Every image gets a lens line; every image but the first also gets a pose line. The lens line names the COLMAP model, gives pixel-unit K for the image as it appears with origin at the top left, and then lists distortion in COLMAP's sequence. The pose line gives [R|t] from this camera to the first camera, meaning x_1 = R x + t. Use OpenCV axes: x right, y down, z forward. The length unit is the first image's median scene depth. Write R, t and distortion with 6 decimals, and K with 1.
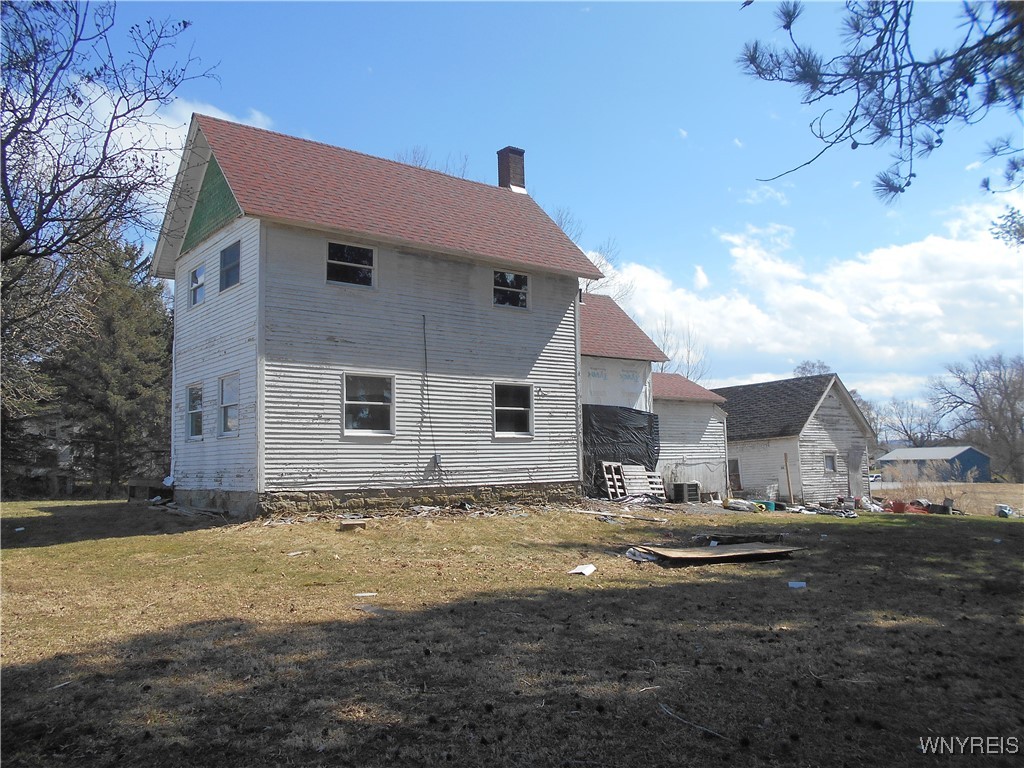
lens RADIAL K [[815.9, 0, 512.0], [0, 815.9, 384.0], [0, 0, 1]] dist [-0.004247, 0.099768]
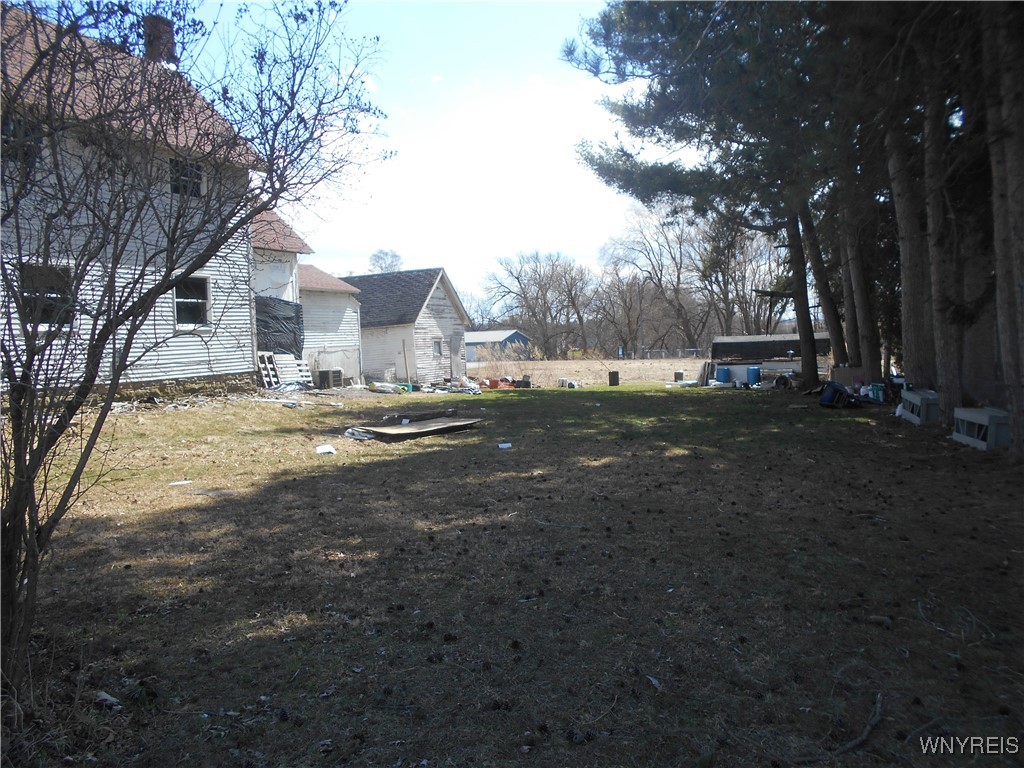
lens RADIAL K [[815.9, 0, 512.0], [0, 815.9, 384.0], [0, 0, 1]] dist [-0.004247, 0.099768]
pose [[0.871435, -0.040320, 0.488850, -0.101886], [-0.028380, 0.990802, 0.132311, -0.007820], [-0.489689, -0.129174, 0.862276, -0.036231]]
